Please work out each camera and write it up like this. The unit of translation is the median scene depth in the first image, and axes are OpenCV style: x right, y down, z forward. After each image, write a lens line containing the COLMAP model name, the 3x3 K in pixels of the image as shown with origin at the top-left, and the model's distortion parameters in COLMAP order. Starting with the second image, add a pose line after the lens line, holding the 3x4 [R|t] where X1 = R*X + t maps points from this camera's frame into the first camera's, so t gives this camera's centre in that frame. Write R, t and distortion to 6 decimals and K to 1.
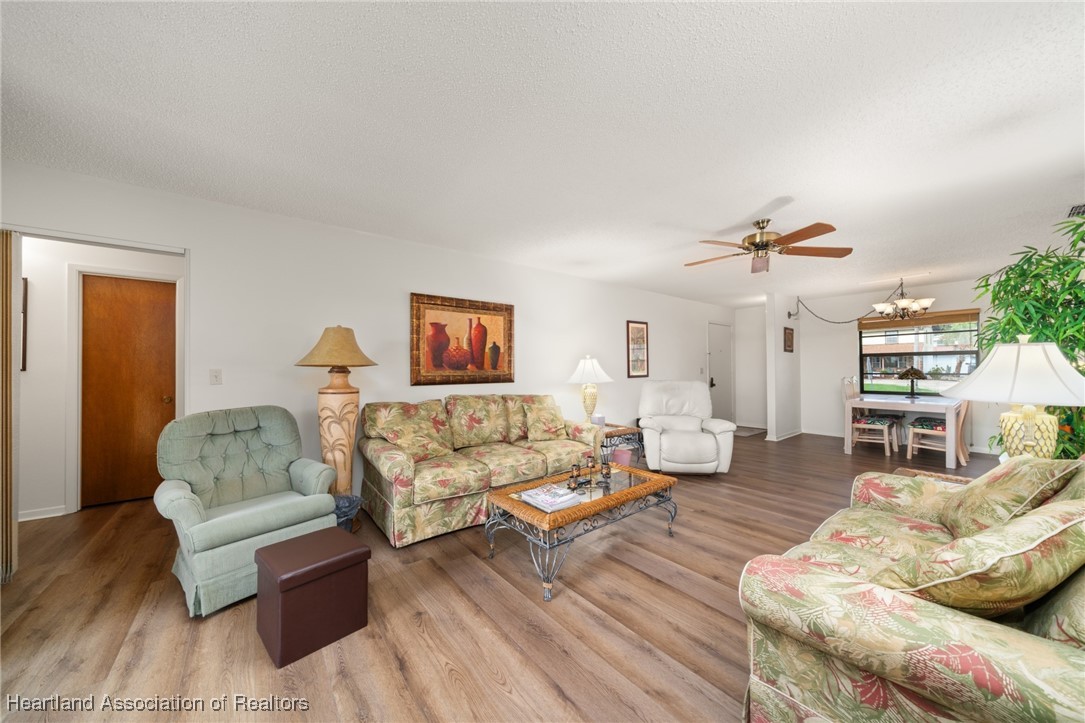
lens RADIAL K [[371.4, 0, 539.7], [0, 371.4, 362.6], [0, 0, 1]] dist [-0.006874, 0.000097]
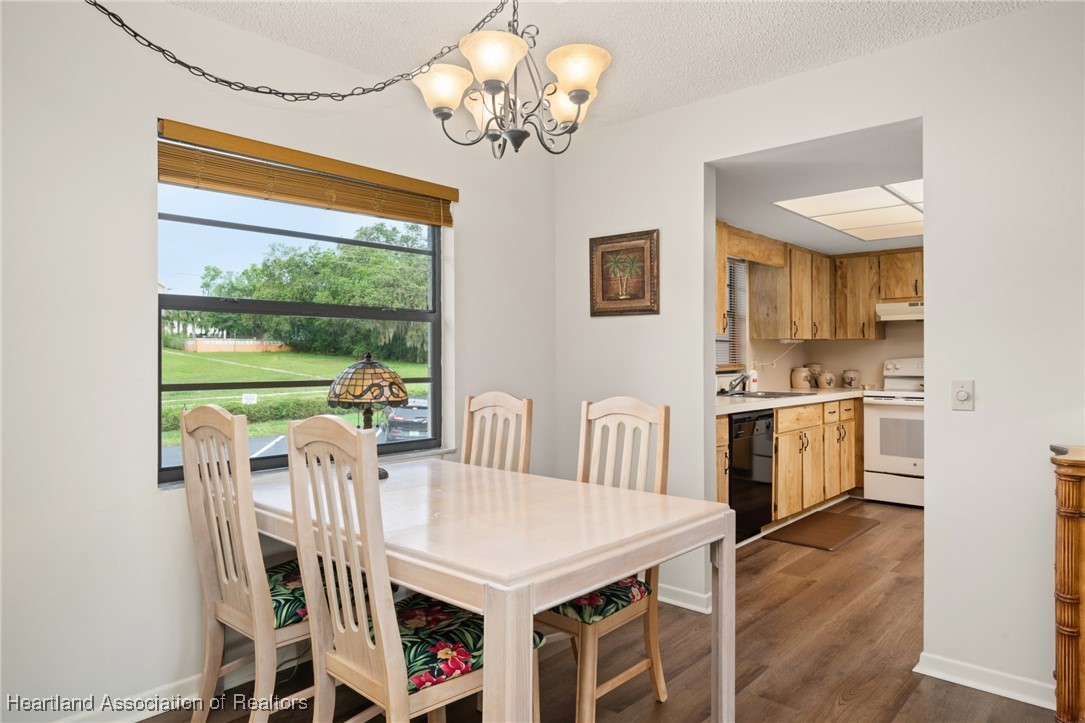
lens RADIAL K [[675.1, 0, 523.2], [0, 675.1, 356.9], [0, 0, 1]] dist [0.002300, 0.000096]
pose [[-0.151132, 0.004323, 0.988504, 0.593192], [-0.015828, 0.999852, -0.006792, 0.015402], [-0.988387, -0.016673, -0.151041, 1.100345]]
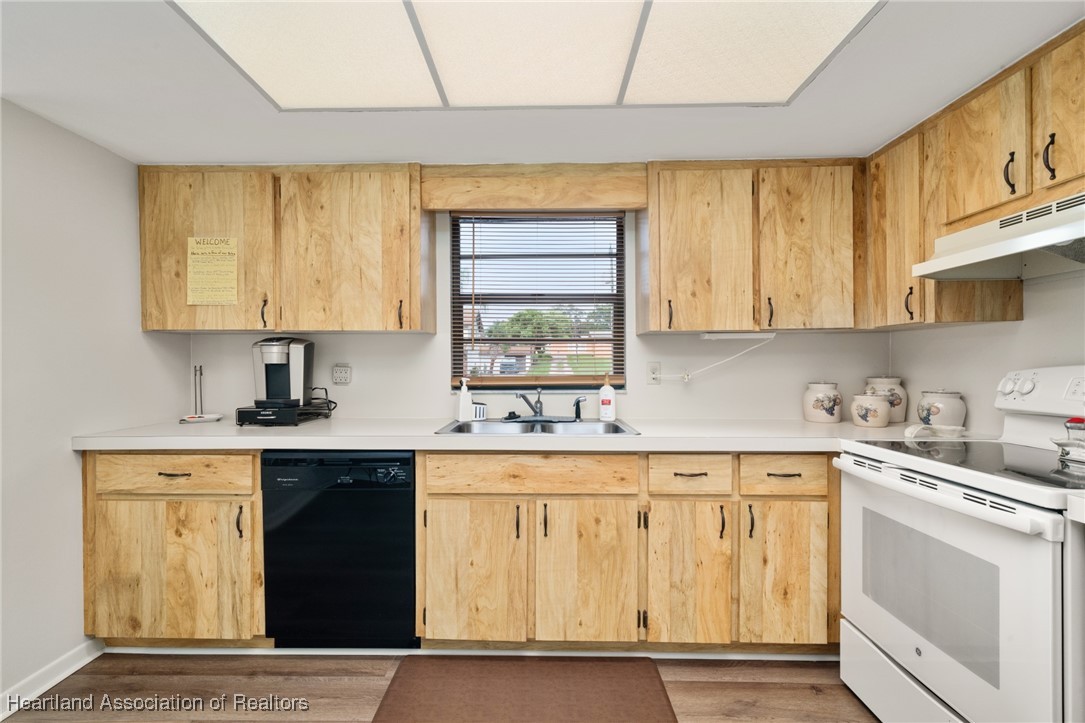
lens RADIAL K [[486.5, 0, 536.6], [0, 486.5, 368.4], [0, 0, 1]] dist [0.002328, 0.000348]
pose [[0.635313, -0.001667, 0.772253, 1.210921], [-0.013526, 0.999820, 0.013285, 0.000337], [-0.772136, -0.018886, 0.635176, 0.292514]]
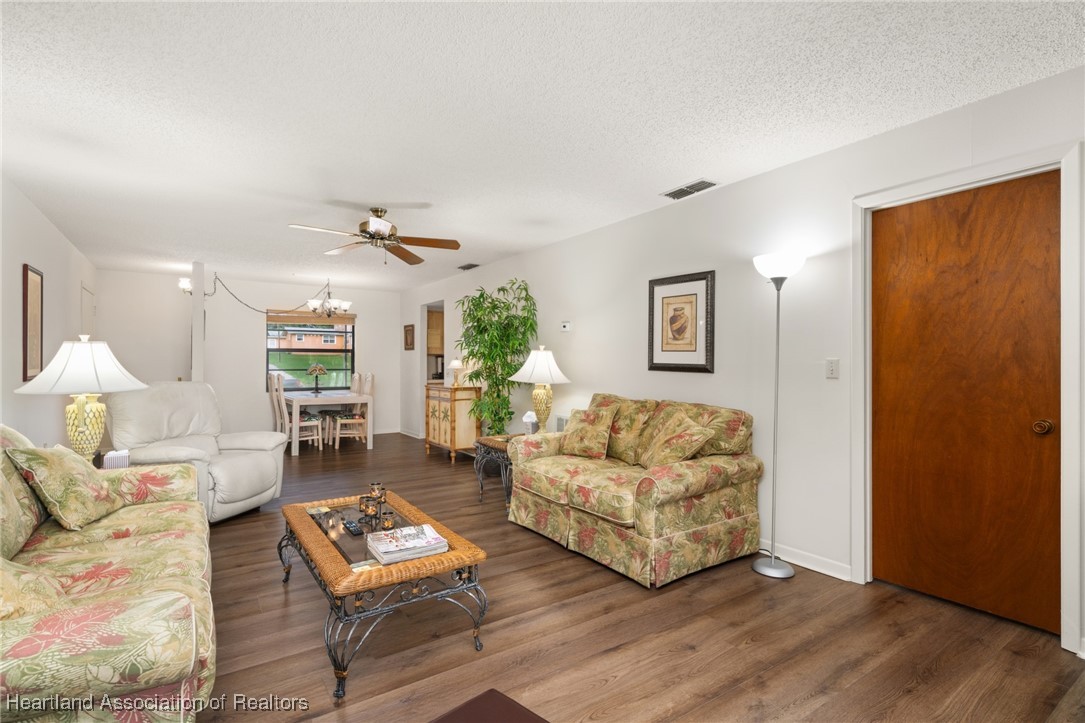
lens RADIAL K [[512.9, 0, 530.1], [0, 512.9, 357.8], [0, 0, 1]] dist [0.002015, 0.000282]
pose [[0.084923, 0.016185, 0.996256, -0.434429], [-0.018567, 0.999720, -0.014659, 0.007677], [-0.996215, -0.017252, 0.085199, 0.317197]]
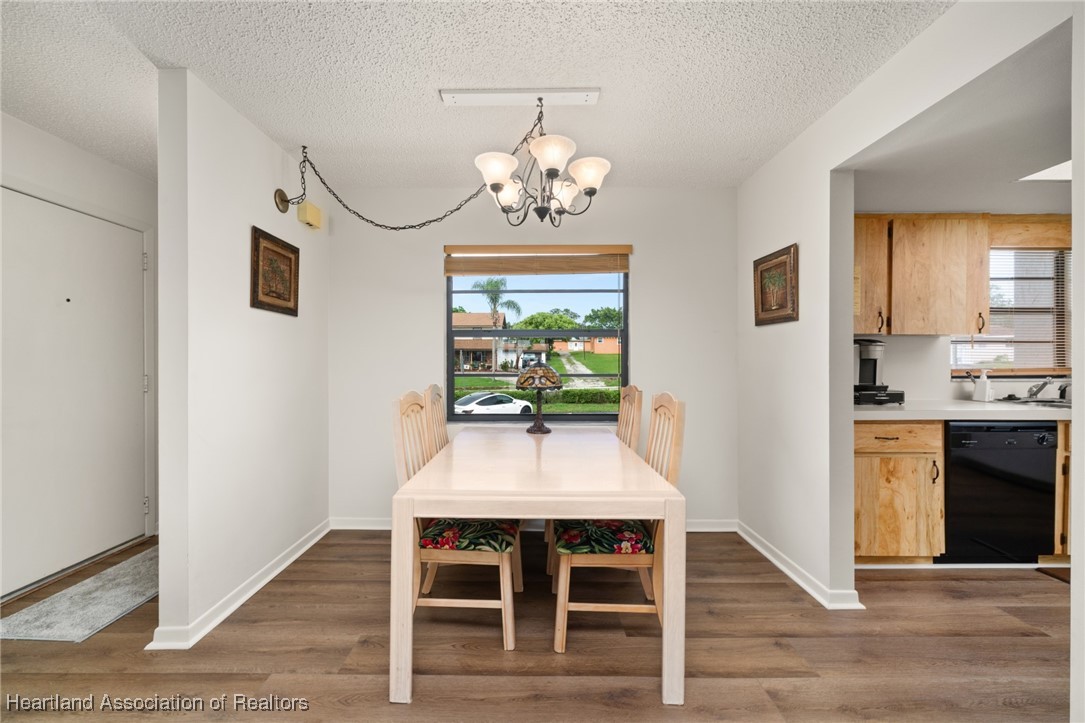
lens RADIAL K [[417.7, 0, 533.4], [0, 417.7, 362.9], [0, 0, 1]] dist [-0.003531, -0.000047]
pose [[0.623702, -0.000028, 0.781662, 0.705994], [-0.014254, 0.999833, 0.011410, 0.011010], [-0.781532, -0.018258, 0.623598, 0.795778]]
